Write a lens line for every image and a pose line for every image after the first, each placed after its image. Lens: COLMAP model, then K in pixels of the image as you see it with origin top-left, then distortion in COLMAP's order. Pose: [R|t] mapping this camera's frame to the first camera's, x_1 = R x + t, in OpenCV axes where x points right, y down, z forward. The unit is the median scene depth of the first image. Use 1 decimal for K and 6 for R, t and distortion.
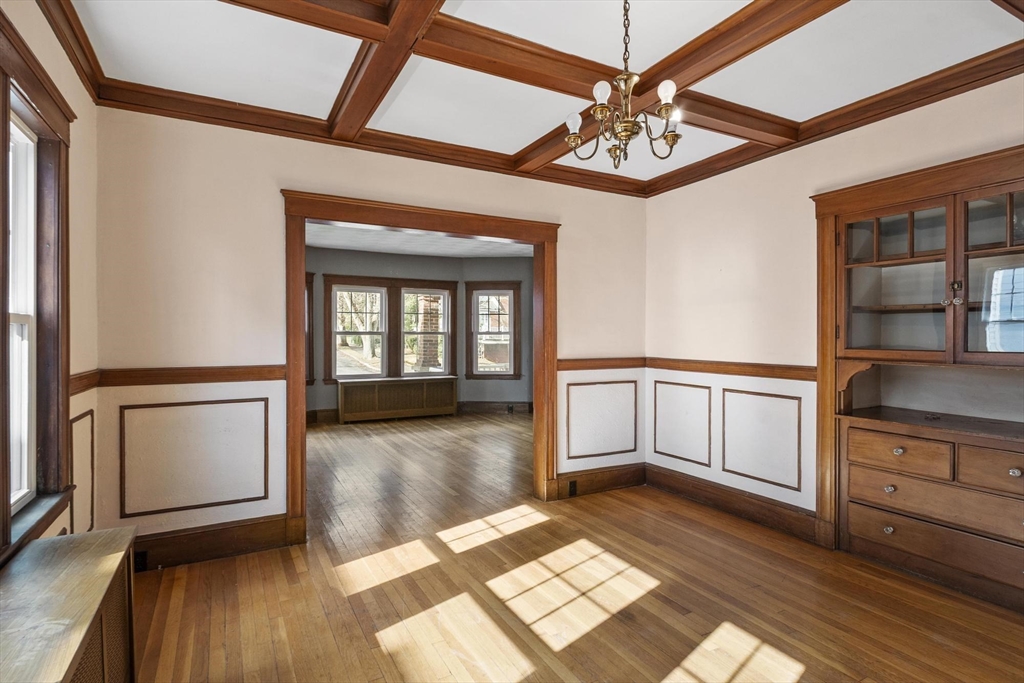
lens RADIAL K [[519.0, 0, 496.3], [0, 519.0, 339.3], [0, 0, 1]] dist [-0.006057, 0.000786]
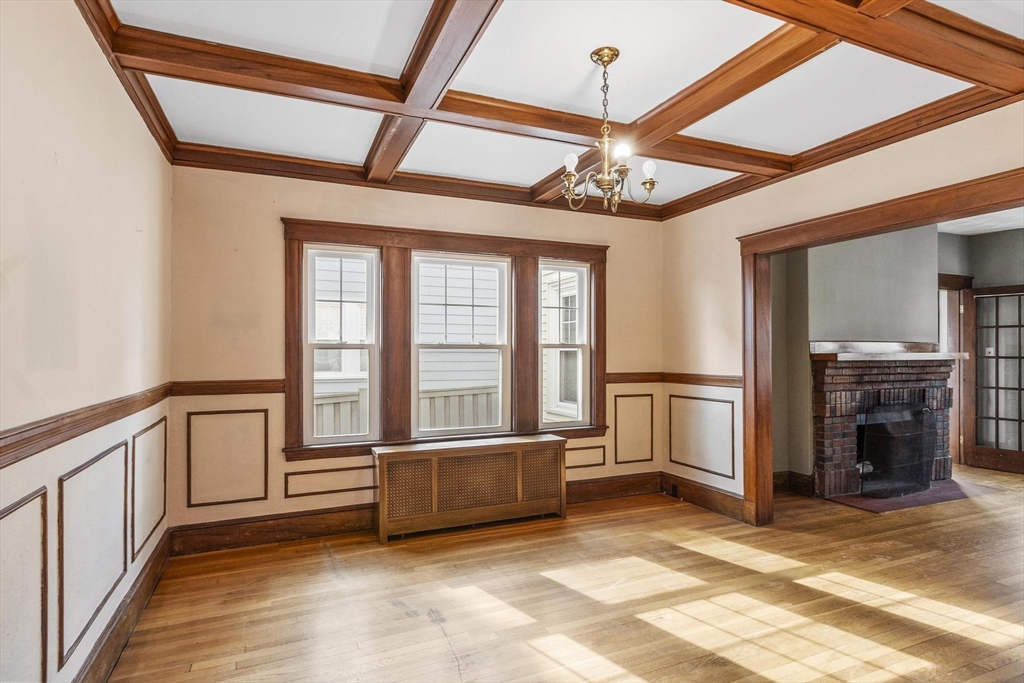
lens RADIAL K [[519.0, 0, 499.5], [0, 519.0, 350.2], [0, 0, 1]] dist [-0.006057, 0.000786]
pose [[-0.086335, -0.005240, -0.996252, 0.672427], [-0.003591, 0.999981, -0.004948, -0.004422], [0.996260, 0.003151, -0.086353, 0.394118]]
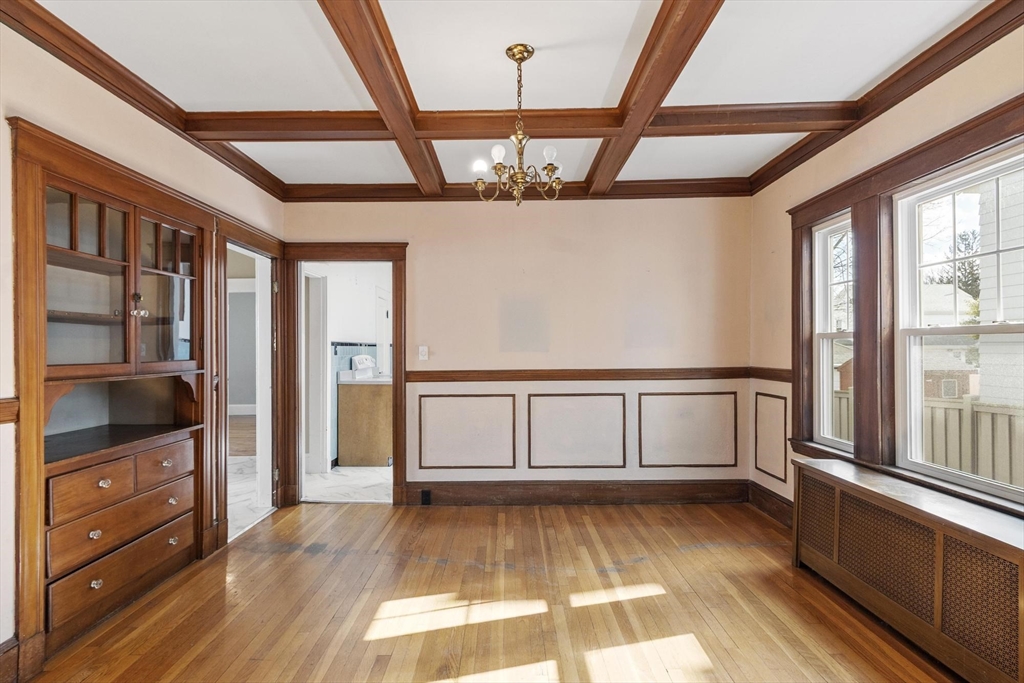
lens RADIAL K [[519.0, 0, 501.3], [0, 519.0, 347.2], [0, 0, 1]] dist [-0.006057, 0.000786]
pose [[-0.882665, 0.008248, 0.469931, -0.133619], [0.008802, 0.999961, -0.001019, -0.000950], [-0.469921, 0.003237, -0.882703, 0.964208]]
